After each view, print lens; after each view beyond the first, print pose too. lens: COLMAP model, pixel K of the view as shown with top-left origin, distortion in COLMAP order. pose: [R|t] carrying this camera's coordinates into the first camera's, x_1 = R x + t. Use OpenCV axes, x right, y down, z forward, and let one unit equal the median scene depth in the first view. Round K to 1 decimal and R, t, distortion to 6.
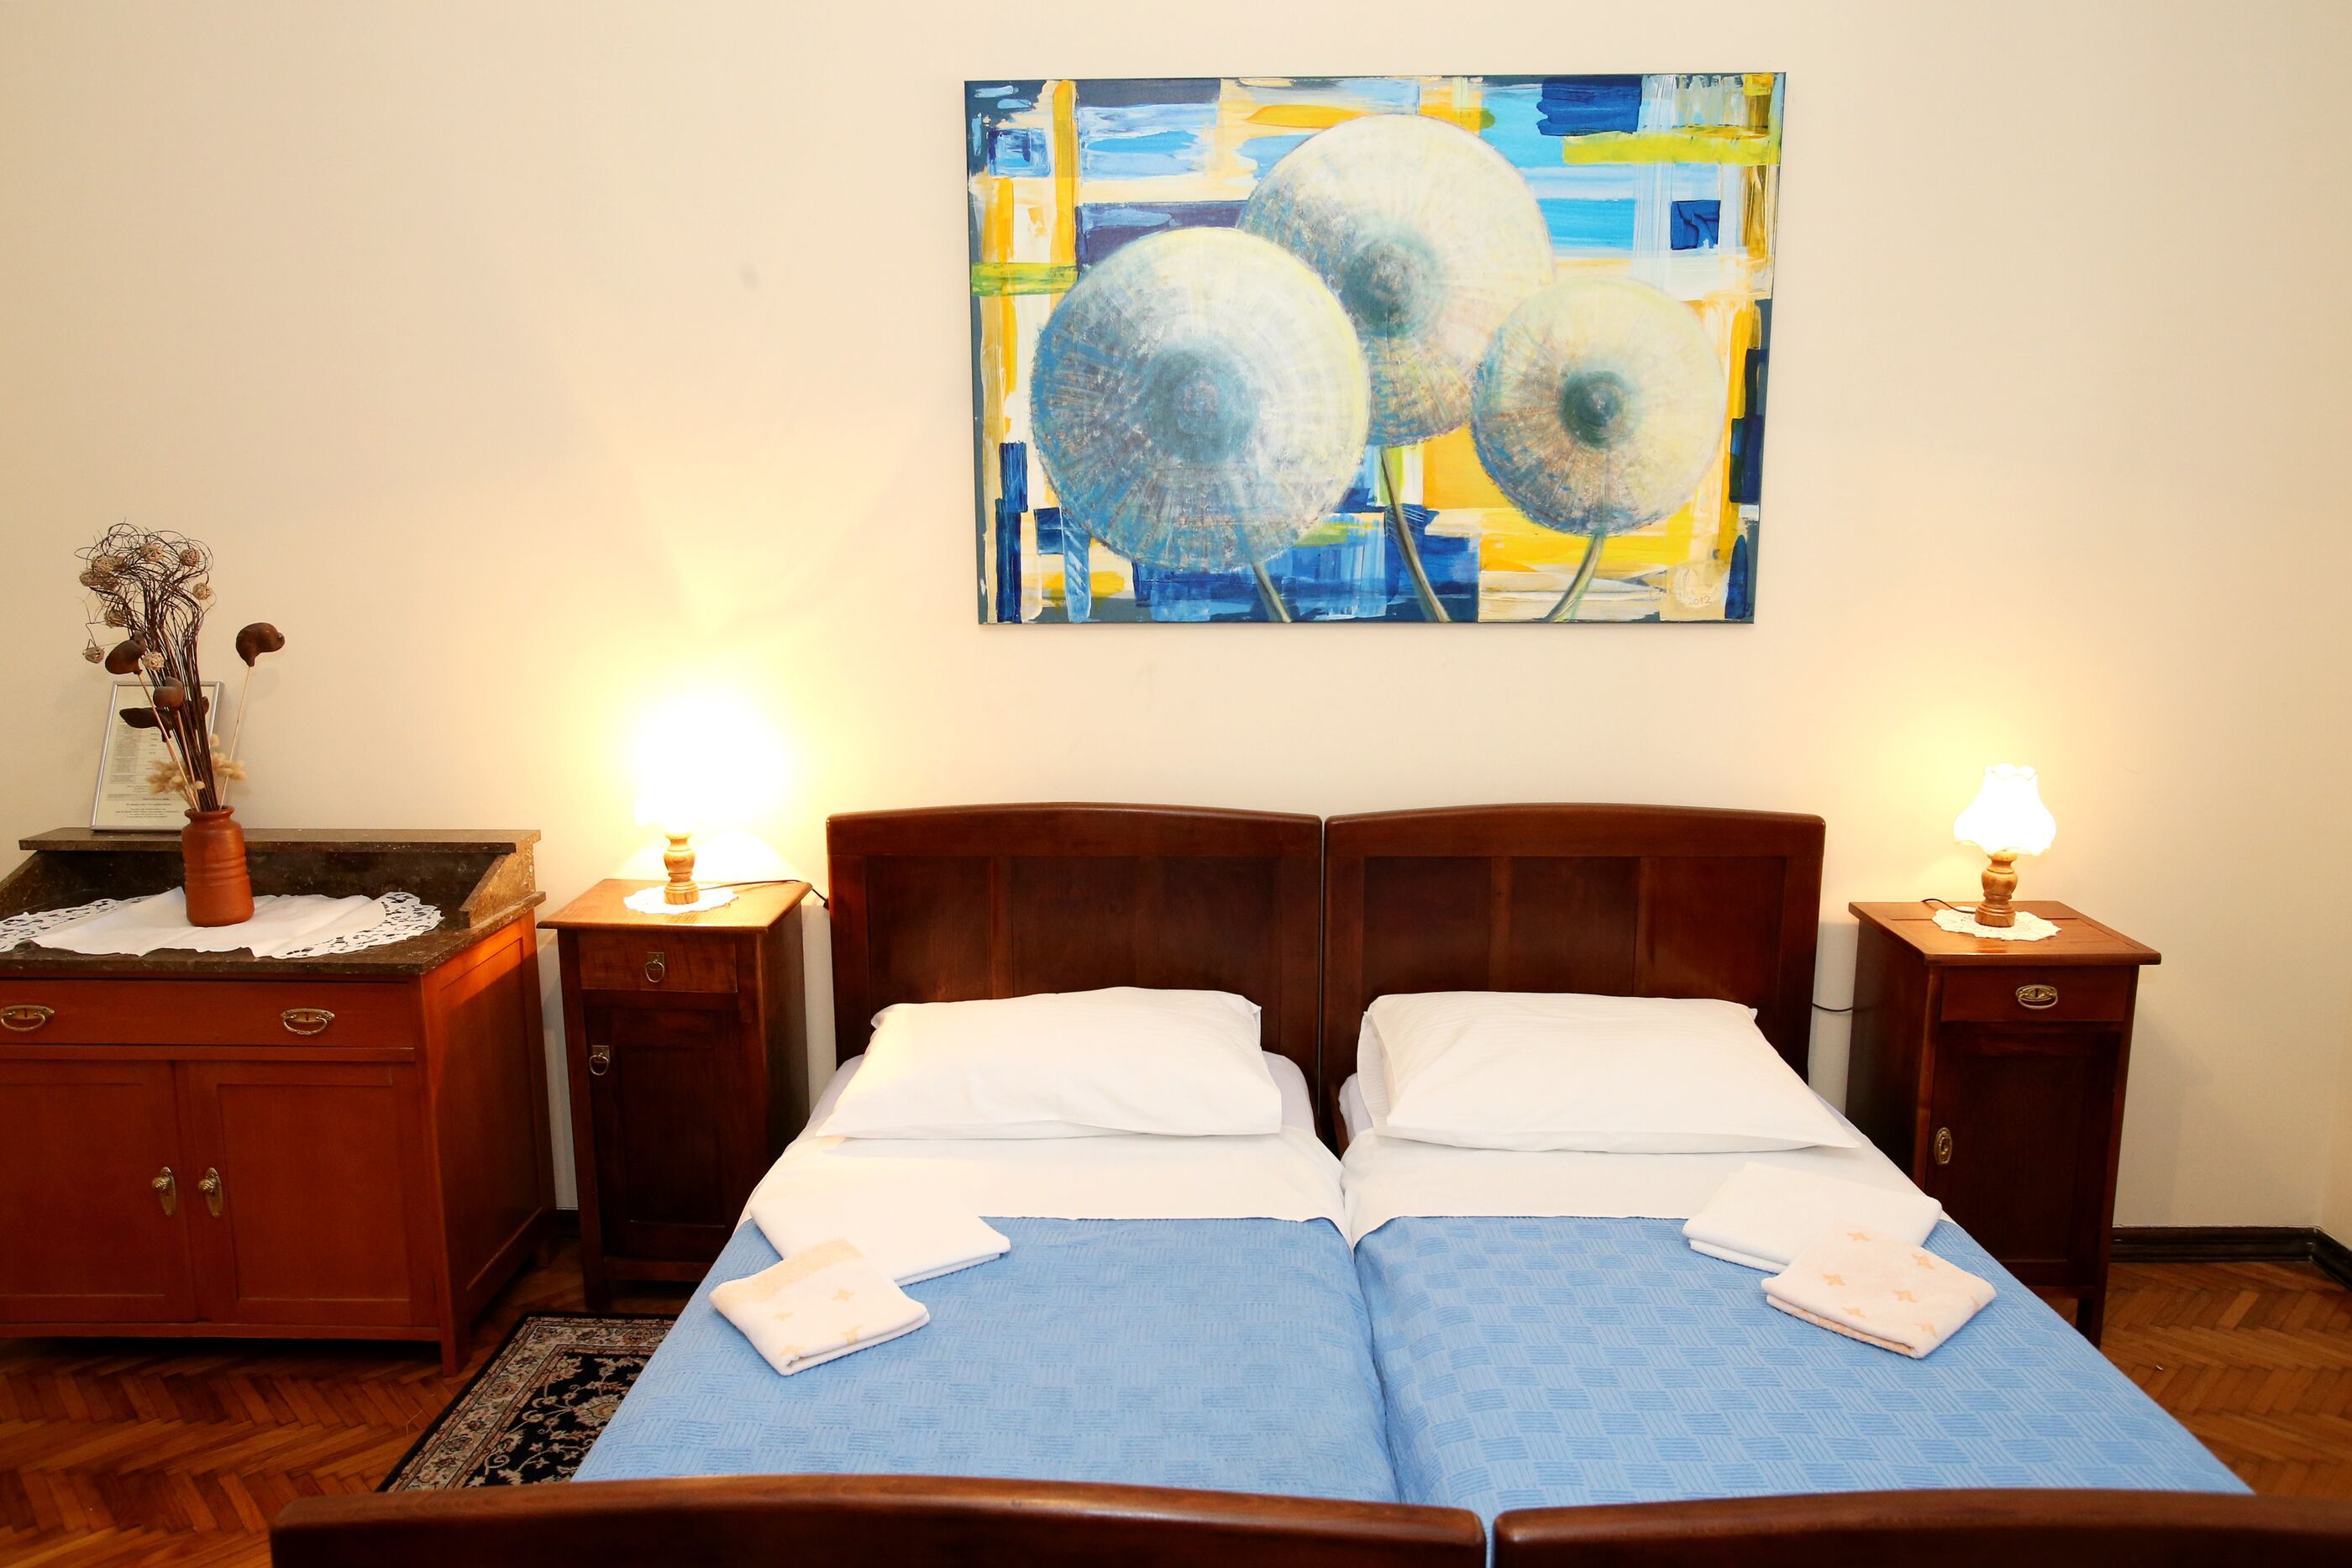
lens RADIAL K [[1629.6, 0, 1176.0], [0, 1629.6, 784.0], [0, 0, 1]] dist [-0.073898, 0.108352]
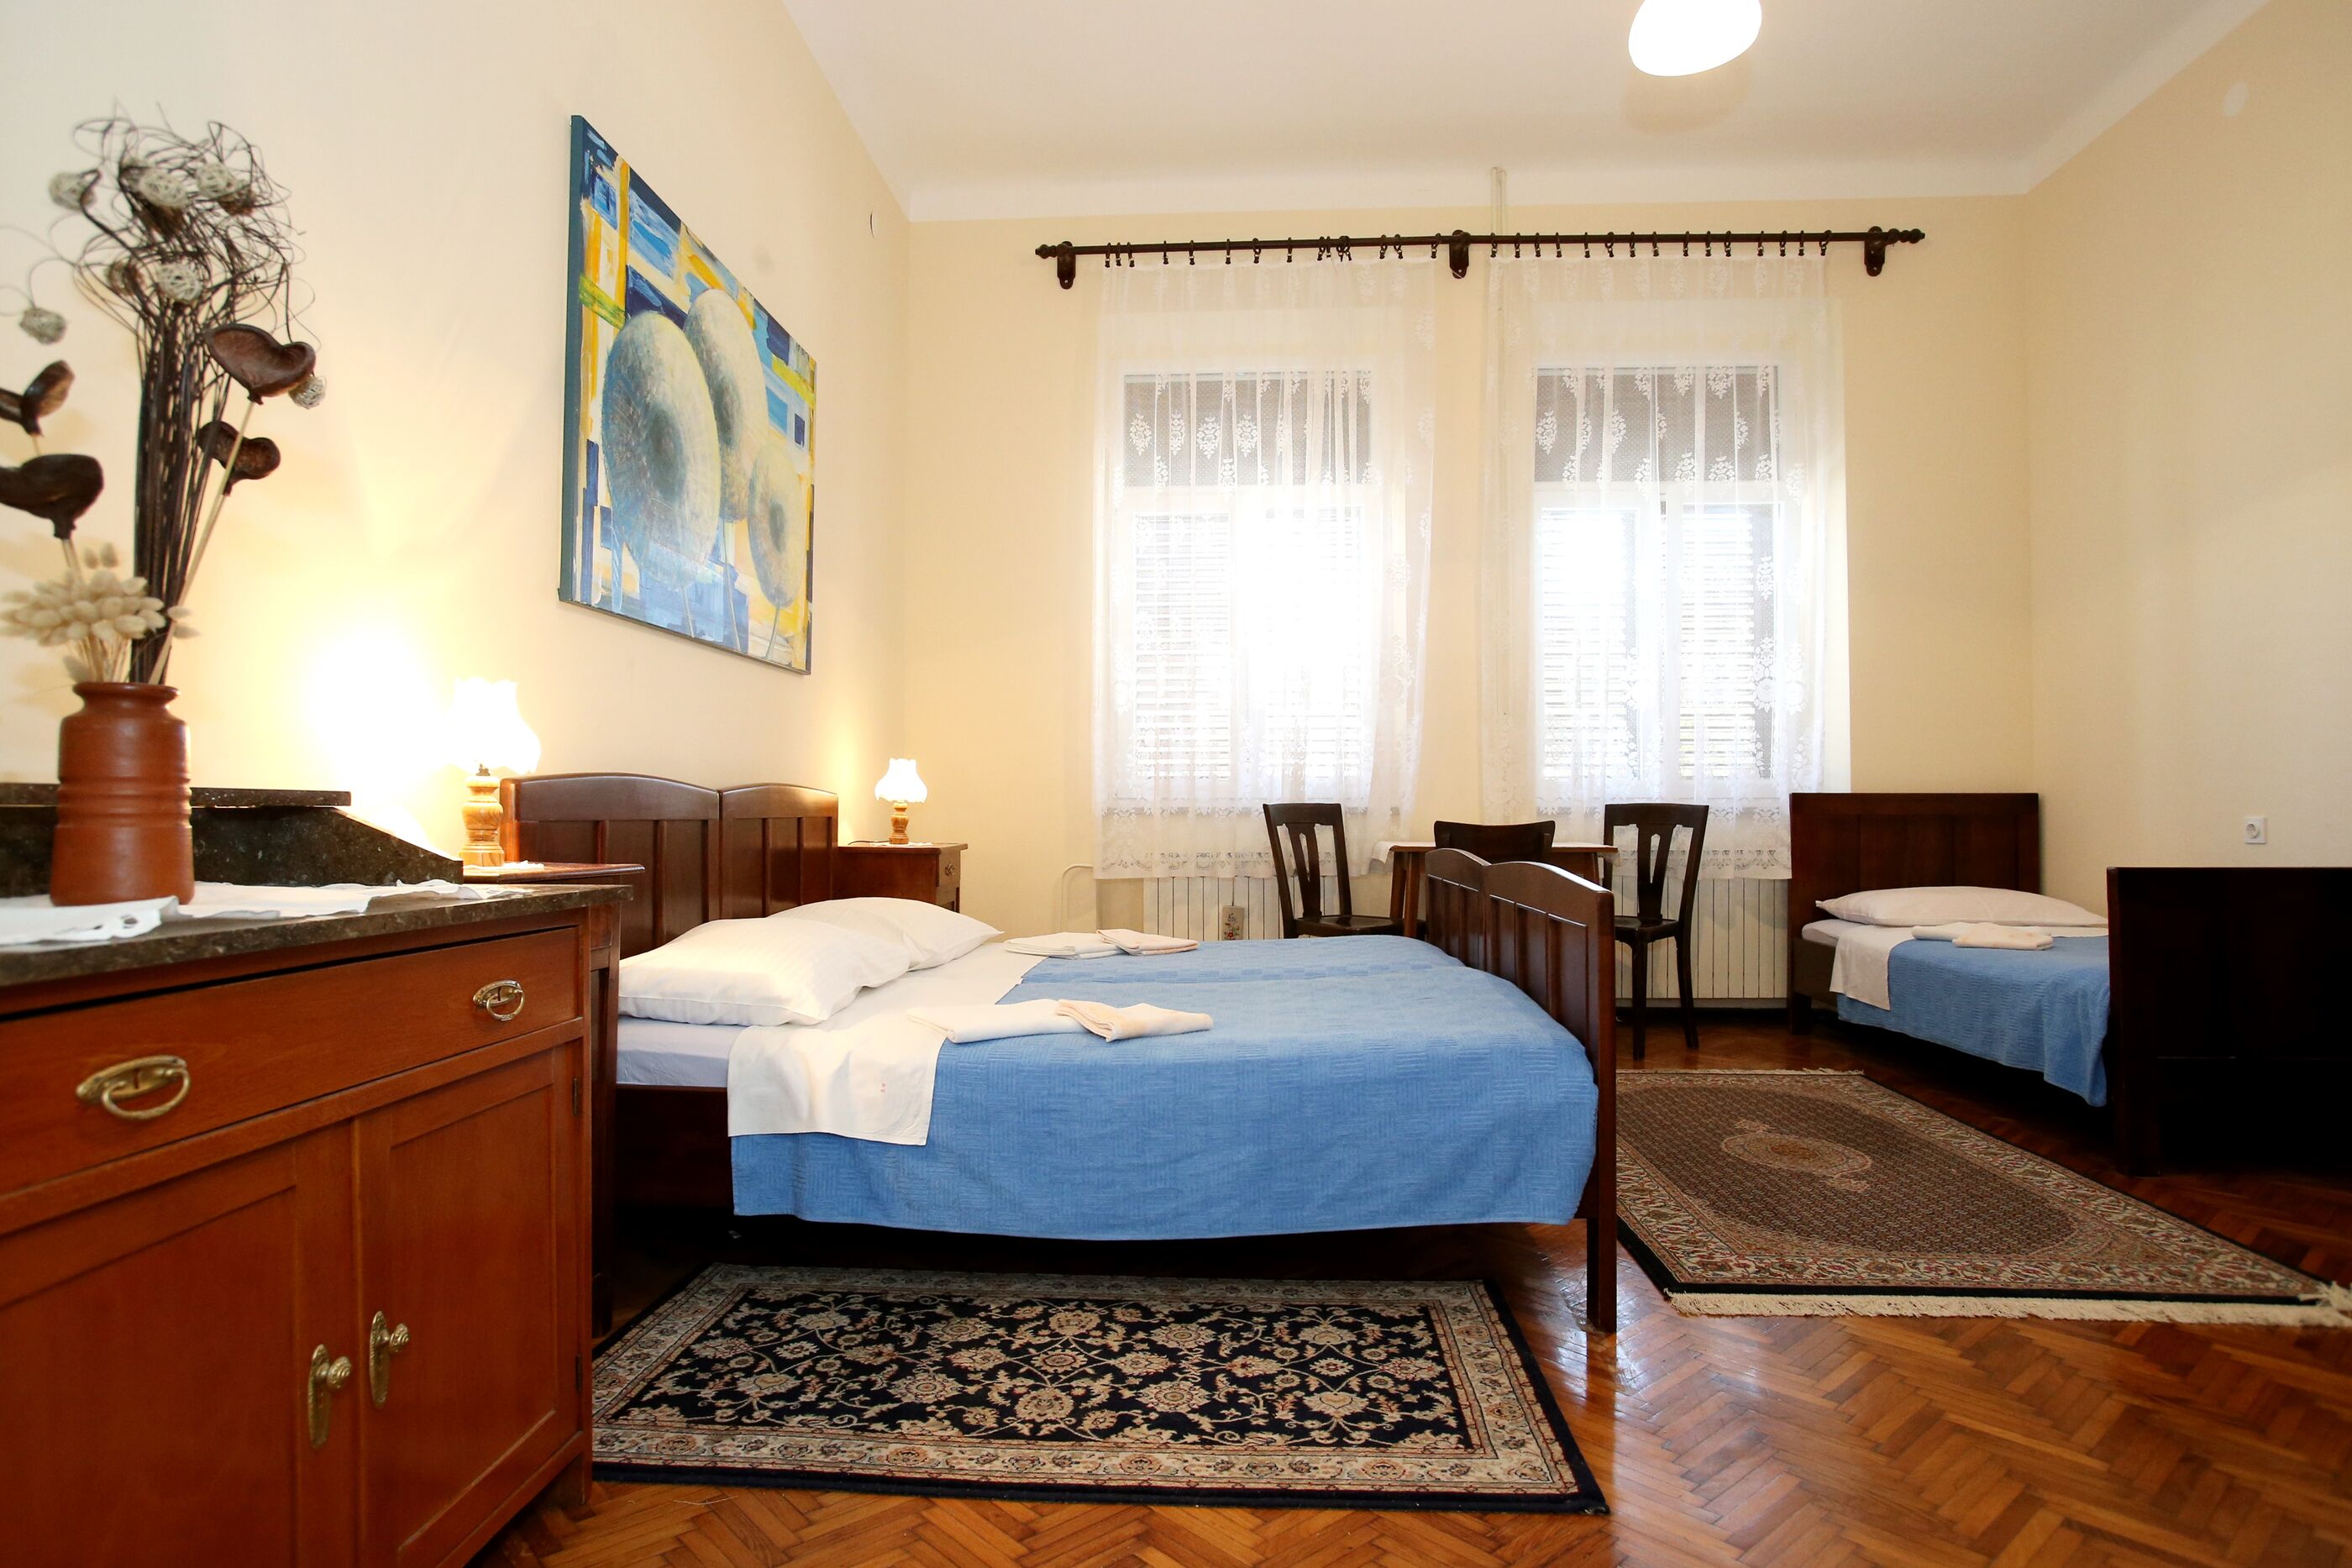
lens RADIAL K [[1308.0, 0, 1159.6], [0, 1308.0, 793.2], [0, 0, 1]] dist [-0.074936, 0.049797]
pose [[0.029104, 0.017316, 0.999426, -0.967635], [0.182143, 0.983018, -0.022336, 0.114993], [-0.982841, 0.182689, 0.025455, 0.650350]]
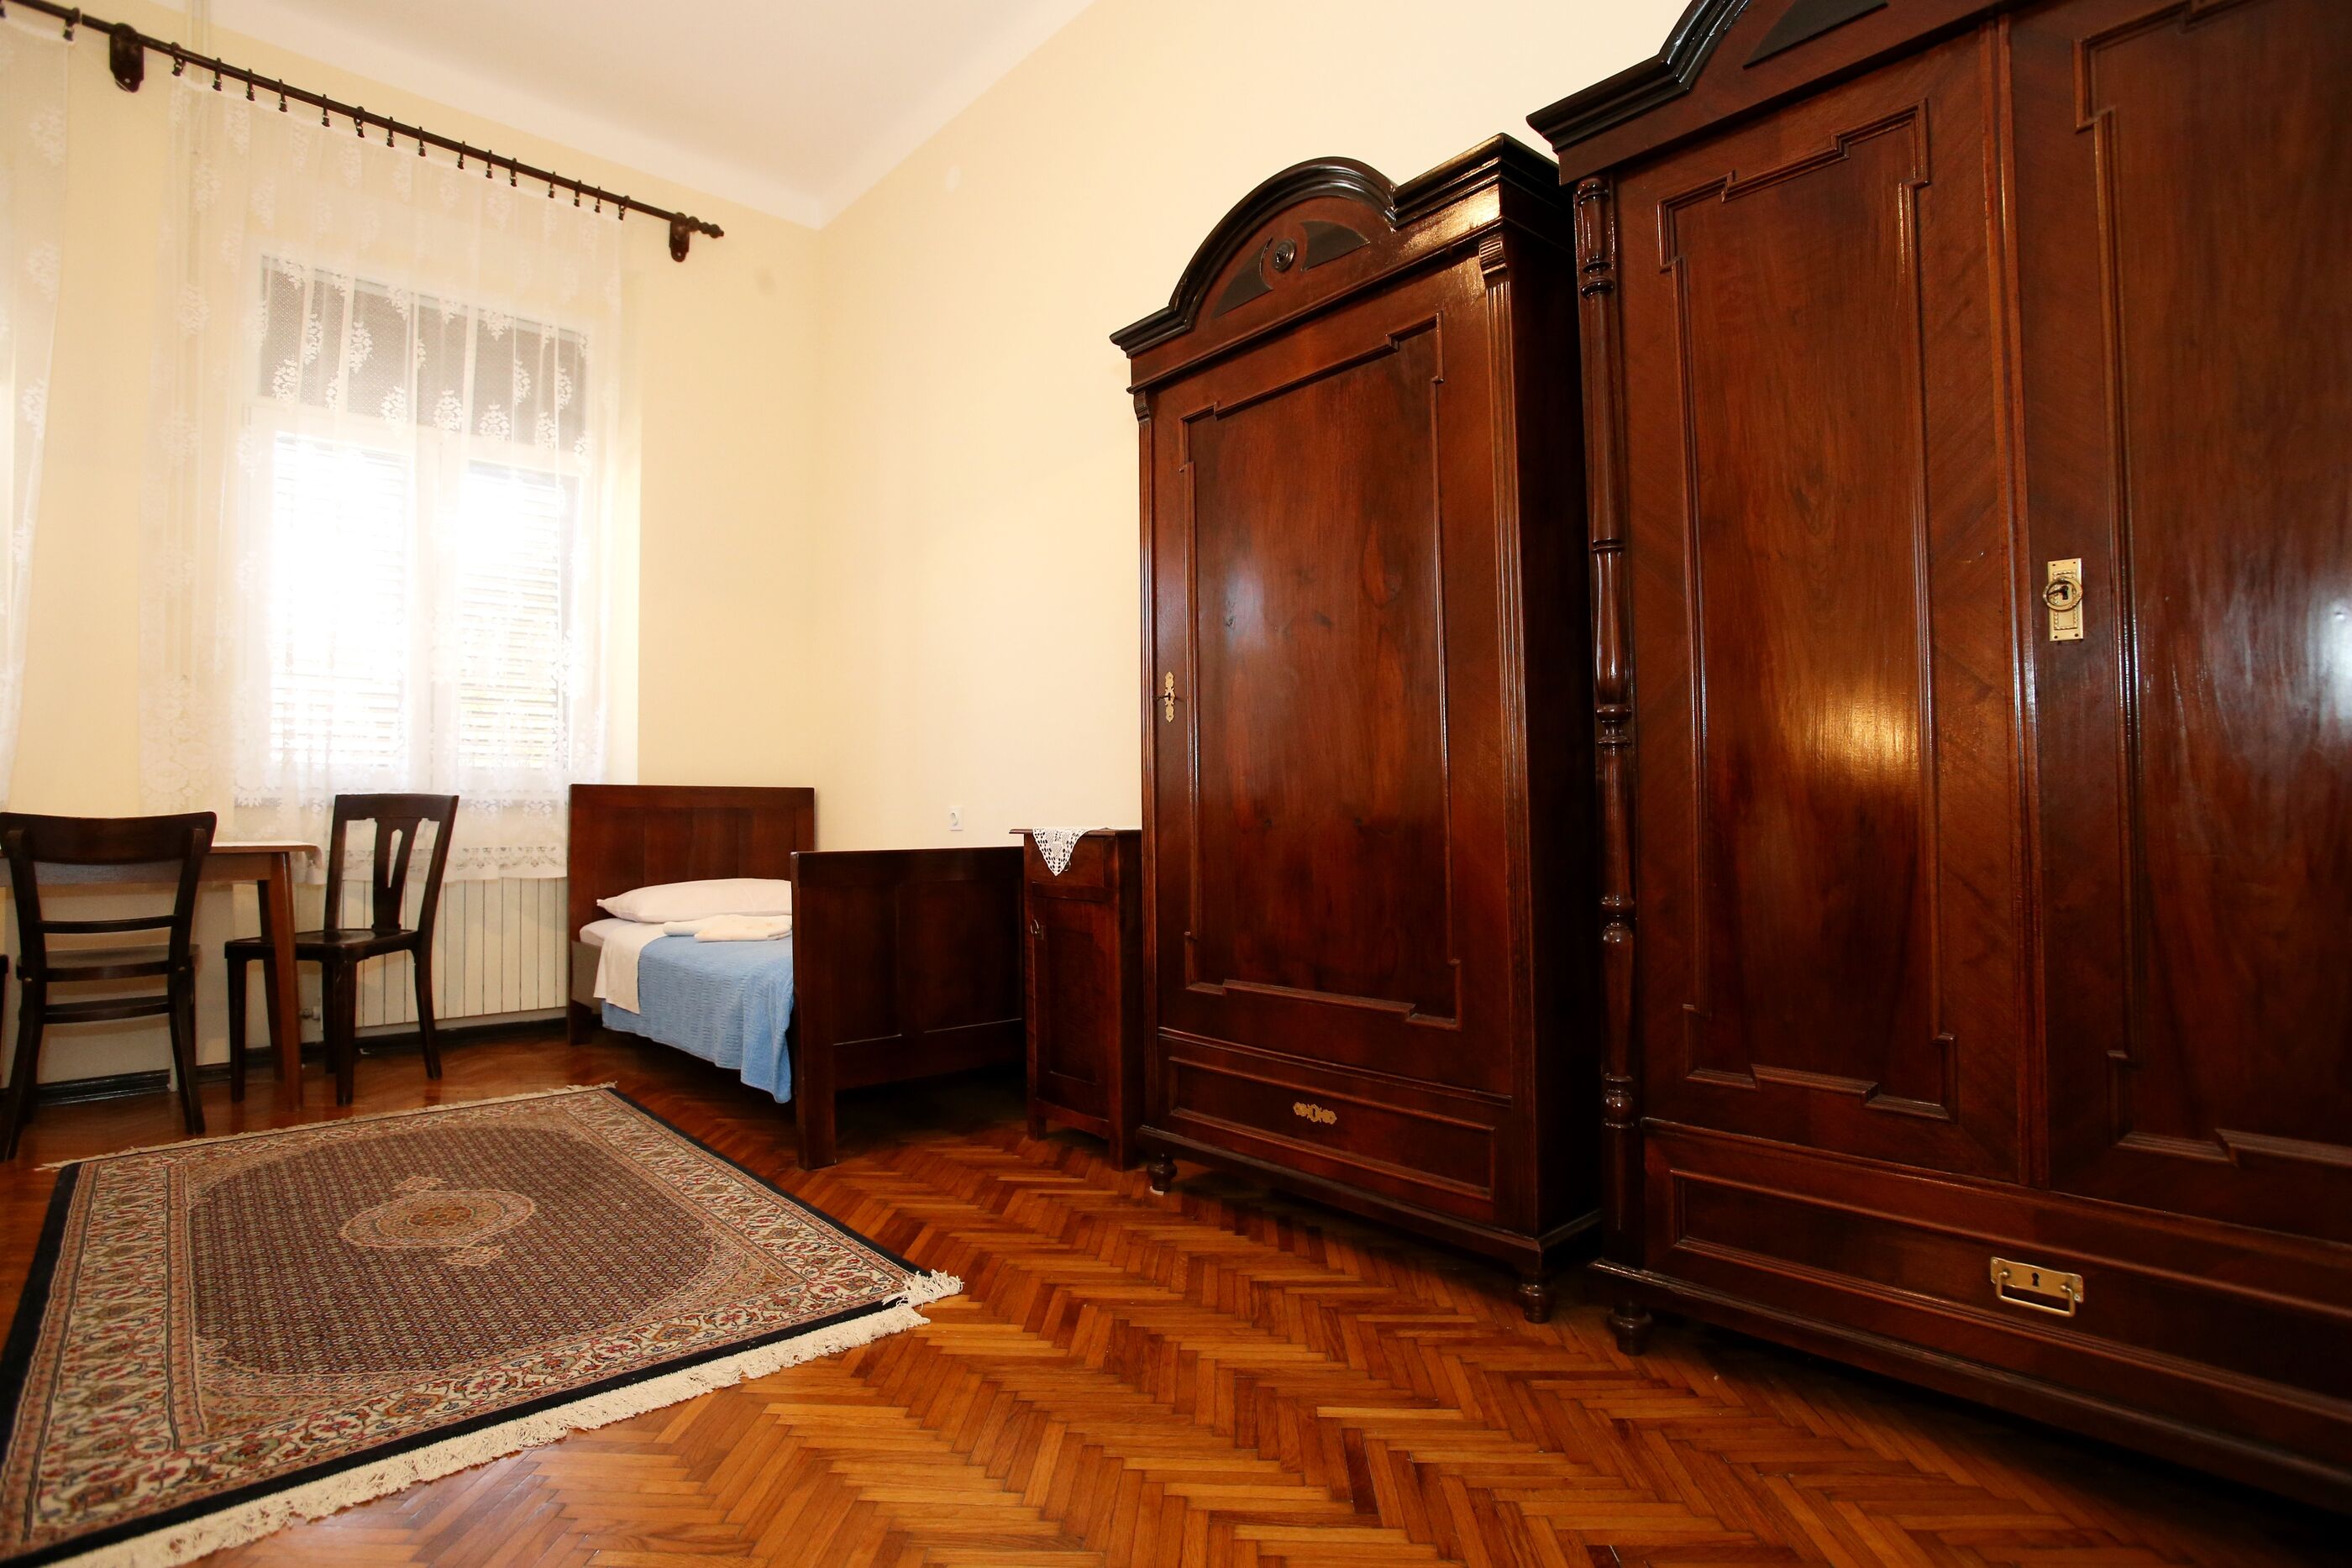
lens RADIAL K [[1180.2, 0, 1165.2], [0, 1180.2, 790.1], [0, 0, 1]] dist [-0.065446, 0.031084]
pose [[-0.696987, 0.023327, 0.716704, -0.773017], [0.137388, 0.985299, 0.101539, 0.188953], [-0.703799, 0.169238, -0.689946, 0.352723]]
